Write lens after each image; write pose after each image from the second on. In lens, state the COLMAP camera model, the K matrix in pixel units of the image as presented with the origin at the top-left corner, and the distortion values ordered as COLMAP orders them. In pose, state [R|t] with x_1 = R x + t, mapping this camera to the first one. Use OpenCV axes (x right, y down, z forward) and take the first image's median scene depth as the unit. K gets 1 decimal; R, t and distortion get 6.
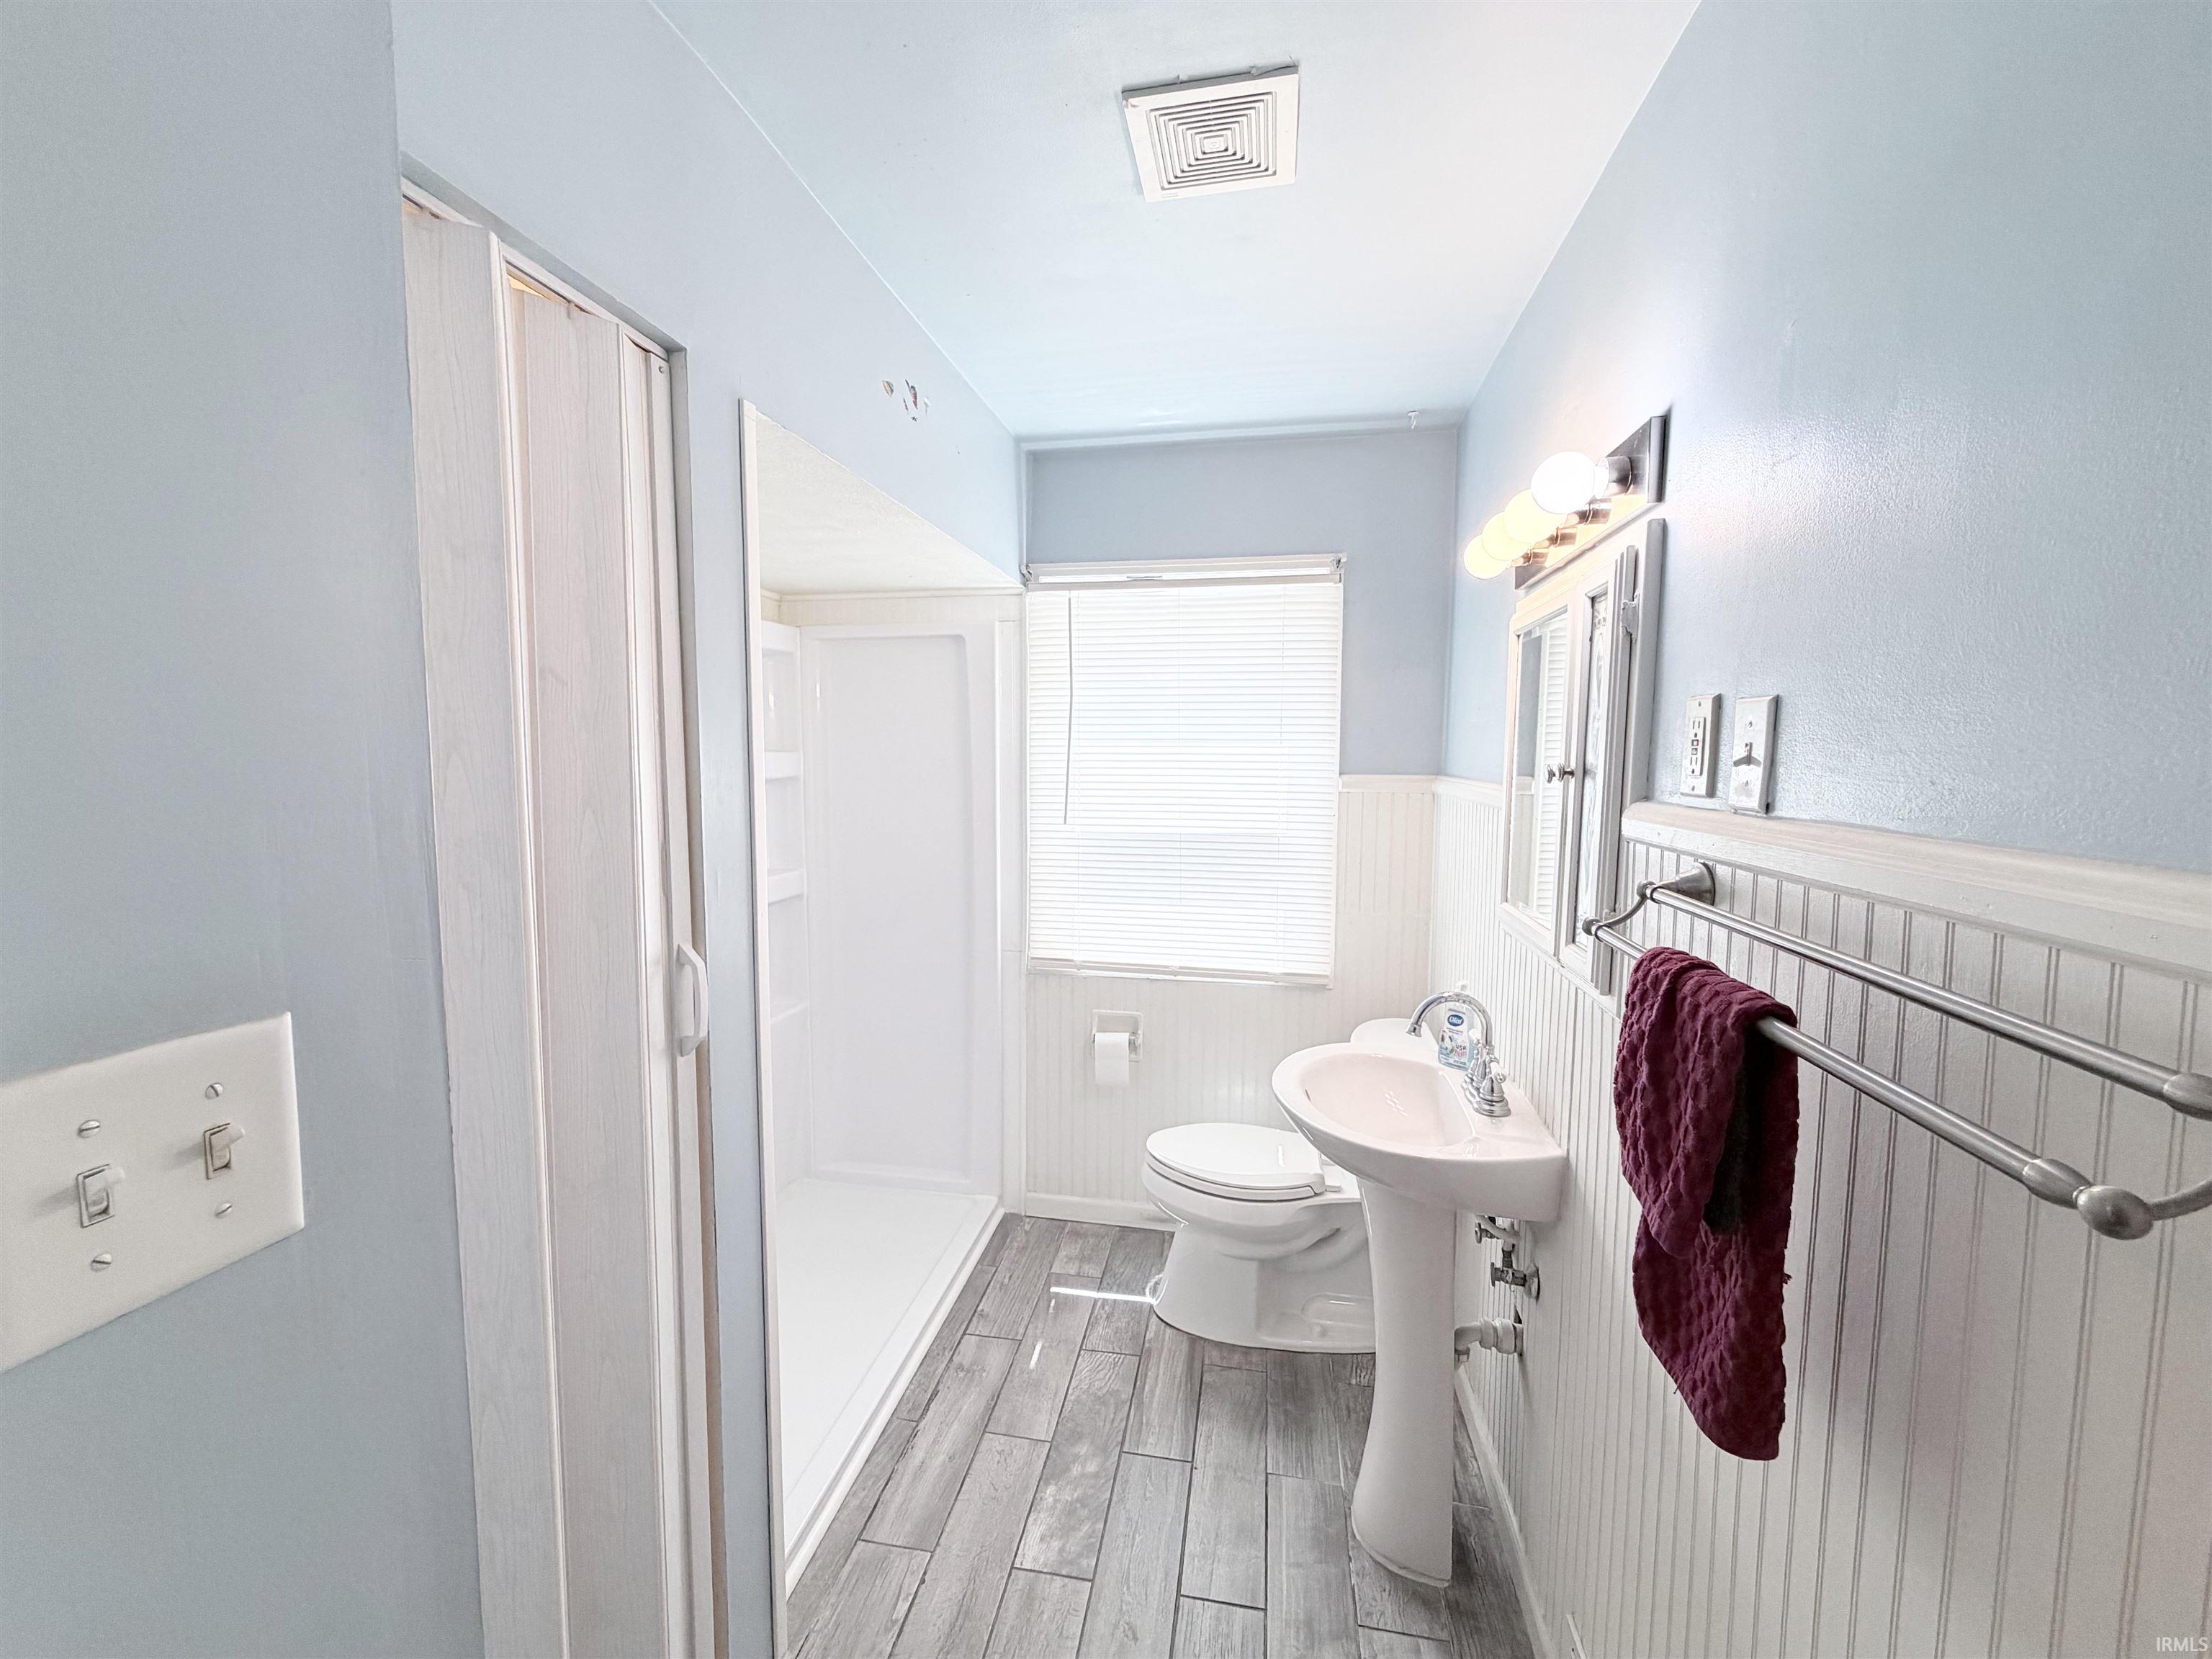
lens RADIAL K [[882.9, 0, 1098.8], [0, 882.9, 826.5], [0, 0, 1]] dist [-0.000144, 0.000419]
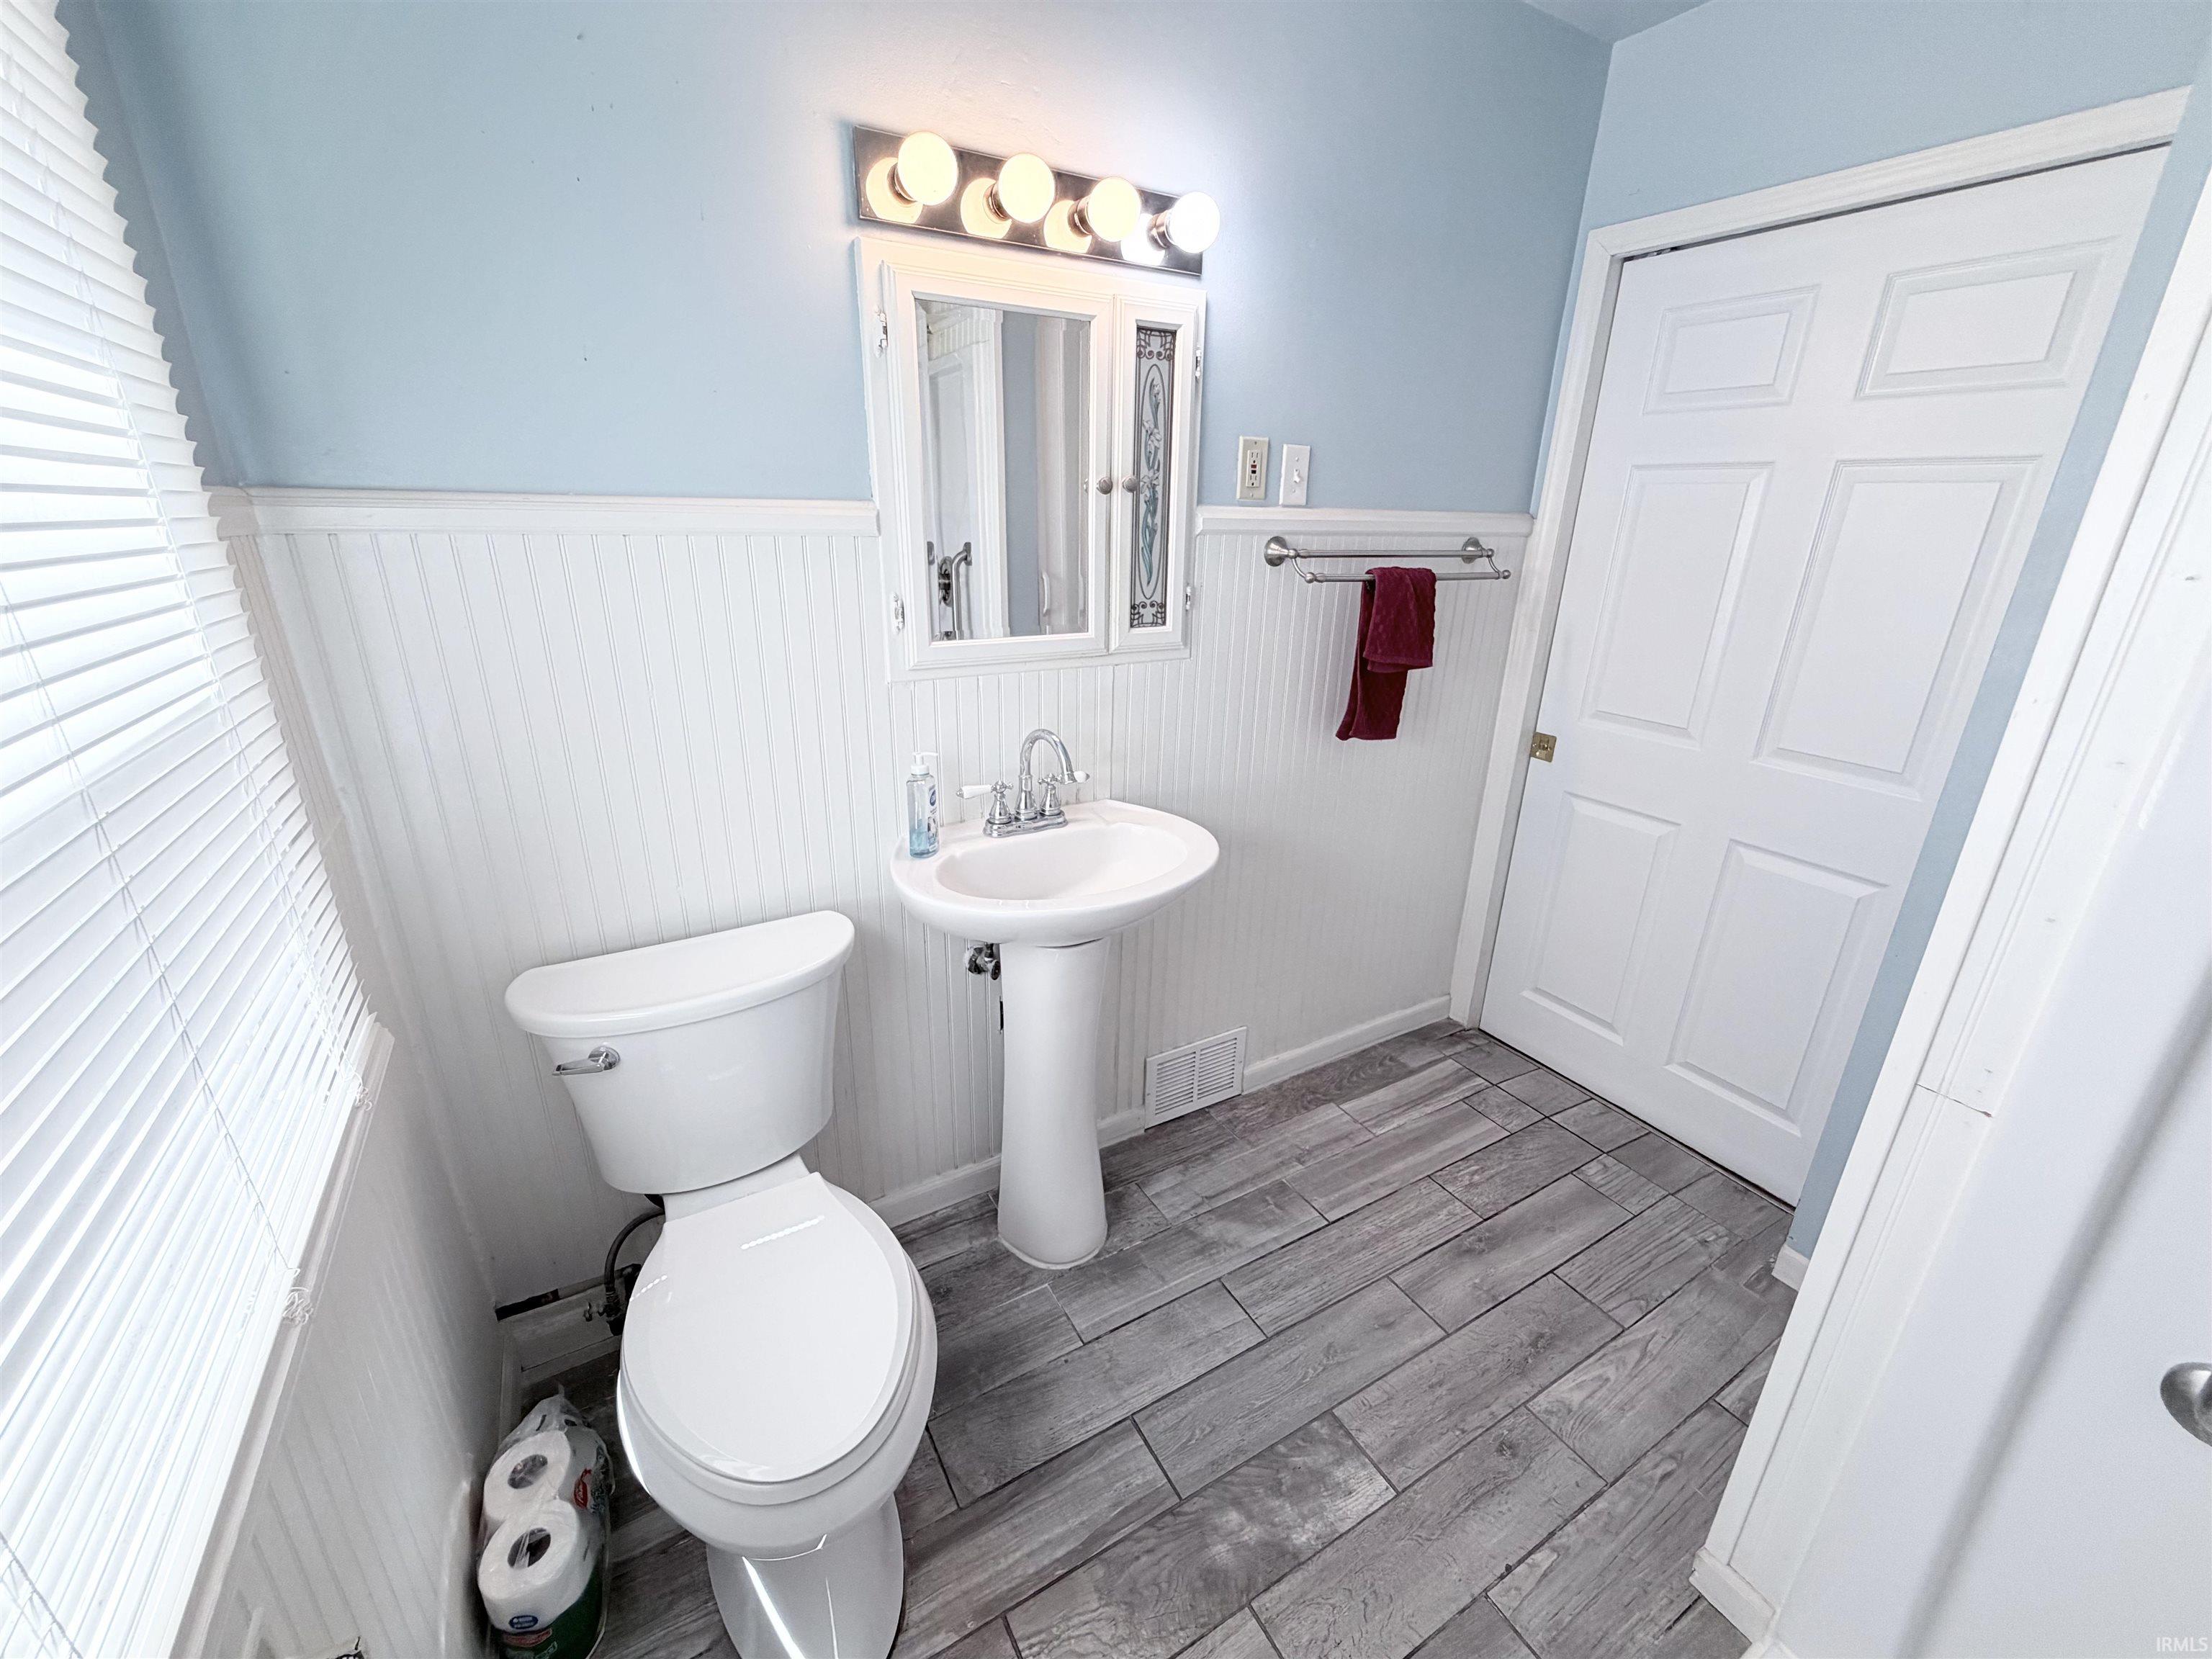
lens RADIAL K [[882.9, 0, 1089.9], [0, 882.9, 828.0], [0, 0, 1]] dist [-0.000144, 0.000419]
pose [[-0.650516, -0.270230, 0.709792, -0.305621], [0.044694, 0.919321, 0.390963, -0.082459], [-0.758176, 0.286052, -0.585955, 1.412297]]
